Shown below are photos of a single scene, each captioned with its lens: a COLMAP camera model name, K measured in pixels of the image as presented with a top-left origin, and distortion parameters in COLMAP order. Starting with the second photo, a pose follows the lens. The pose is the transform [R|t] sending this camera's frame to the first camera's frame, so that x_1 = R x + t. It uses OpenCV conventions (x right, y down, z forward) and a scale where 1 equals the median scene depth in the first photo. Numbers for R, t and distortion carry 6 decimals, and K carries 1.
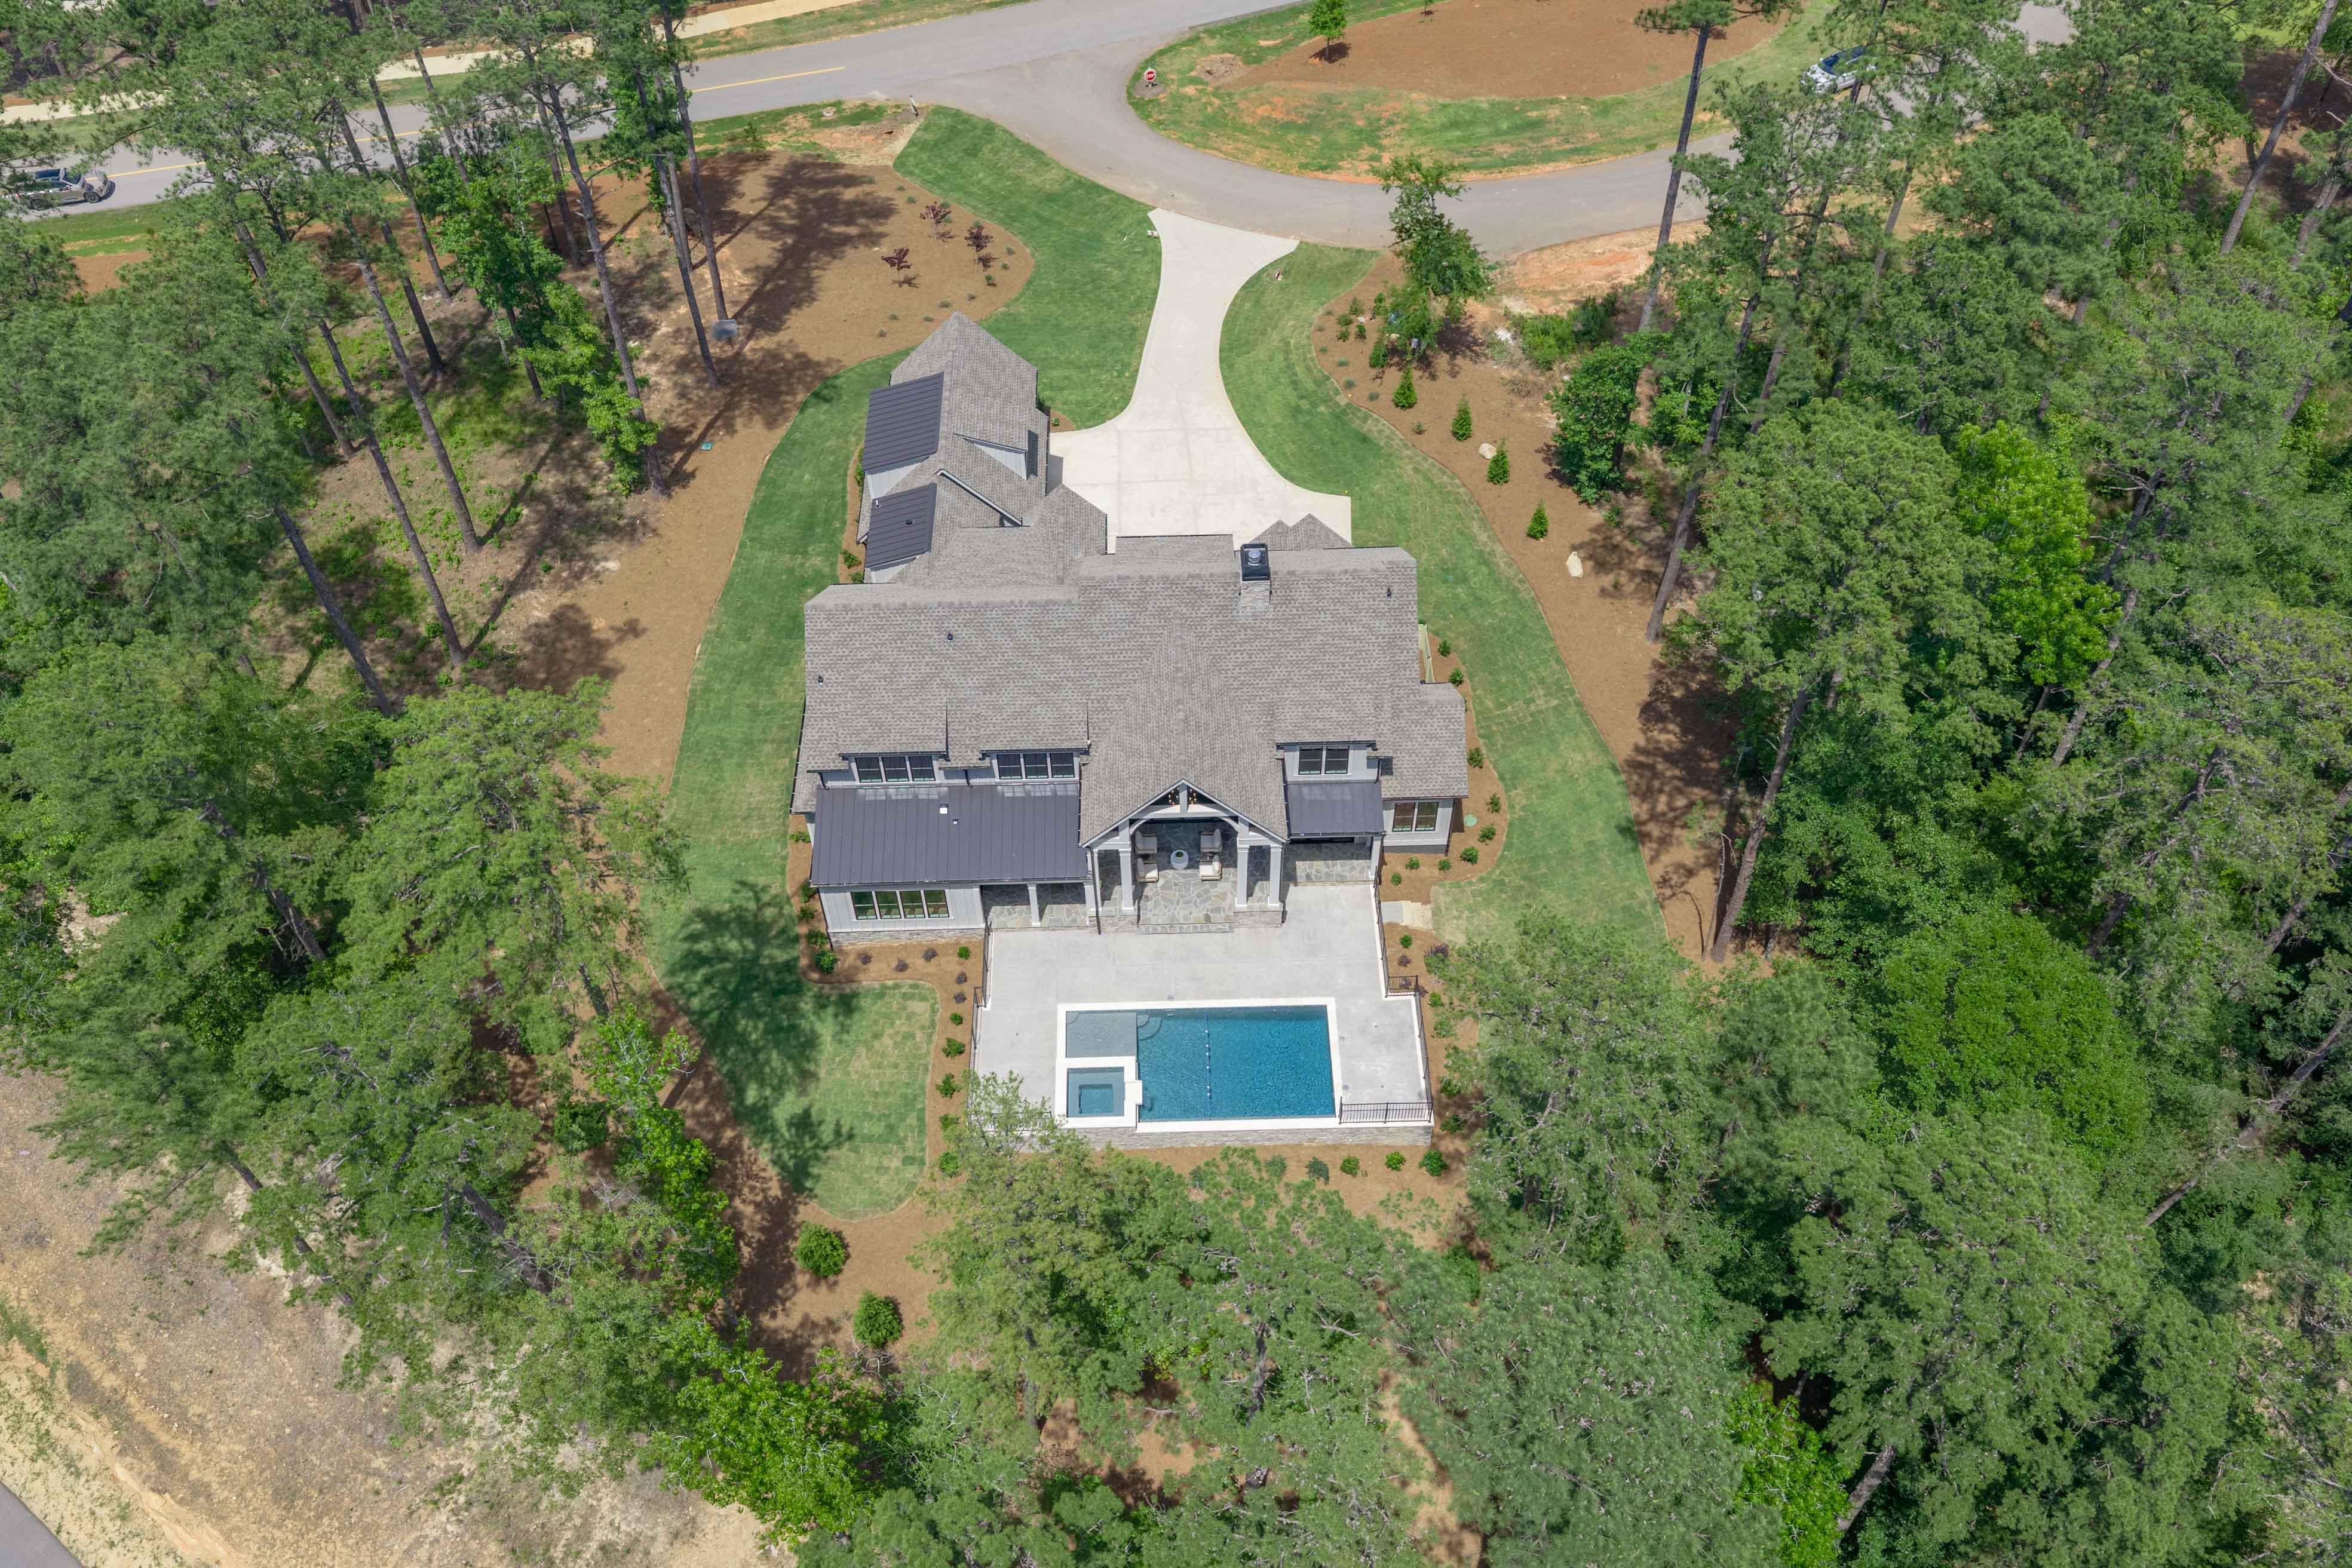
lens RADIAL K [[1954.2, 0, 1178.8], [0, 1954.2, 776.0], [0, 0, 1]] dist [0.018625, -0.039941]
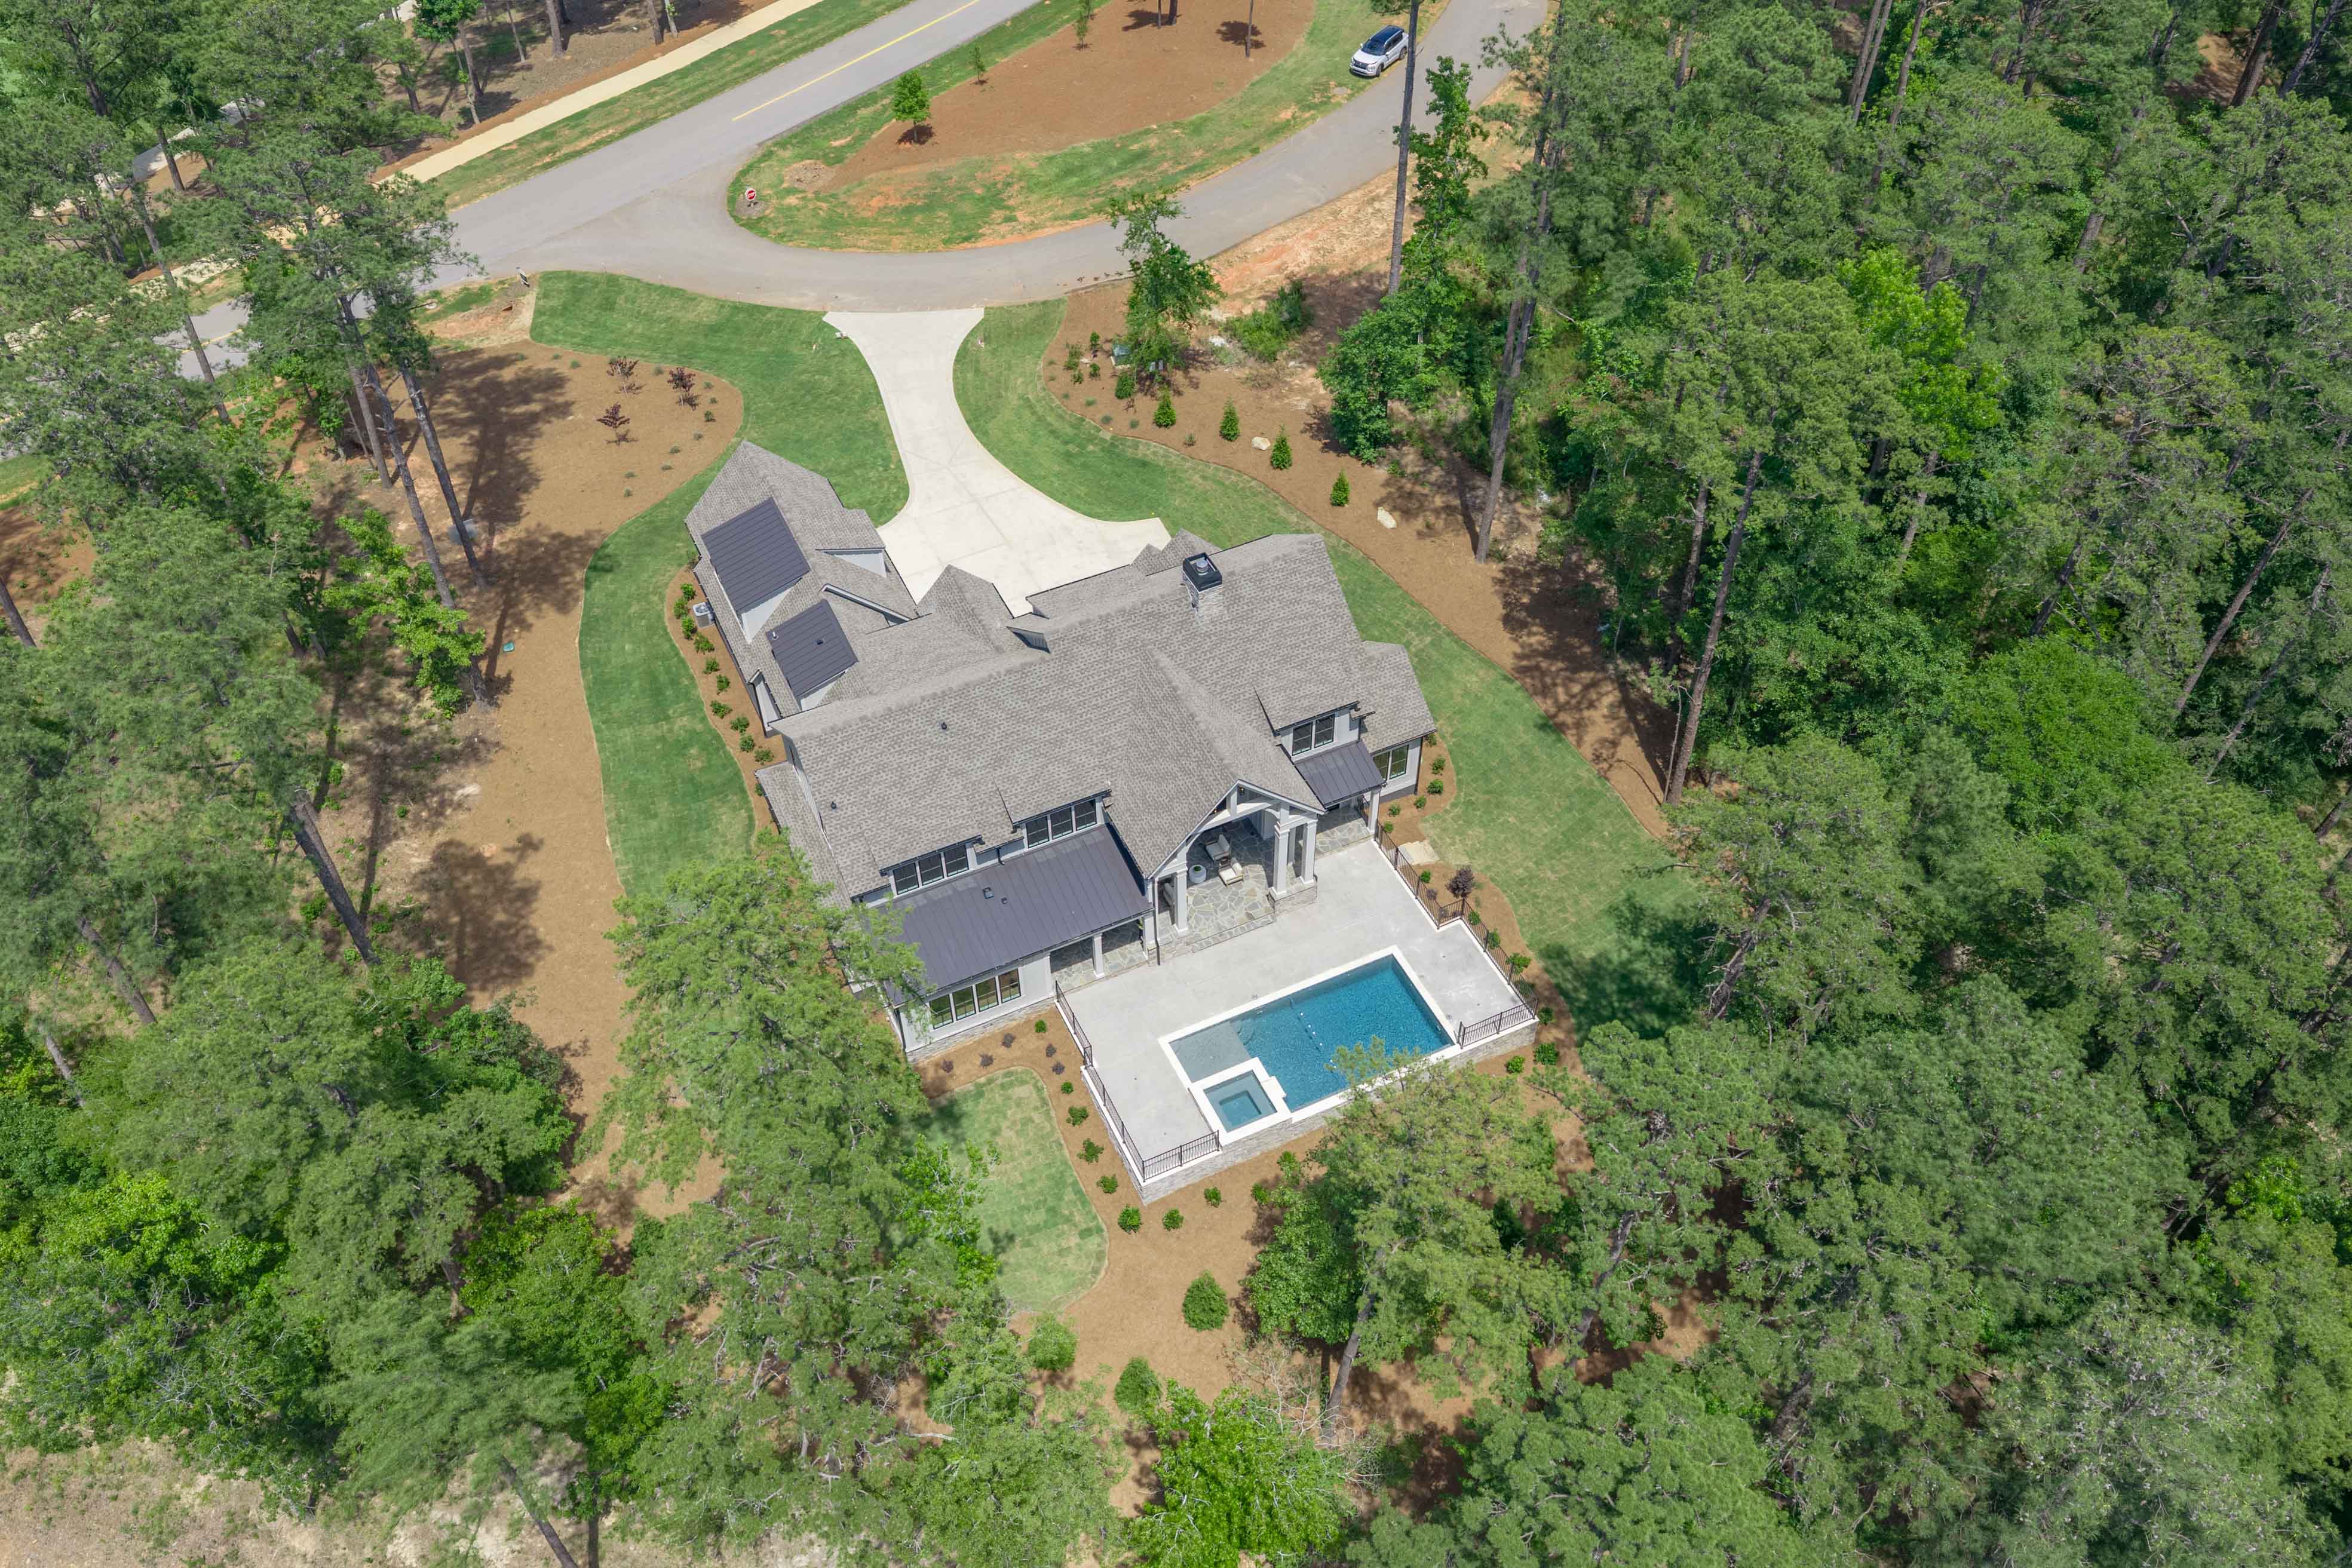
lens RADIAL K [[1954.2, 0, 1178.8], [0, 1954.2, 776.0], [0, 0, 1]] dist [0.018625, -0.039941]
pose [[0.913161, -0.298840, 0.277184, -0.238730], [0.311760, 0.950157, -0.002678, -0.005643], [-0.262568, 0.088860, 0.960813, 0.008166]]
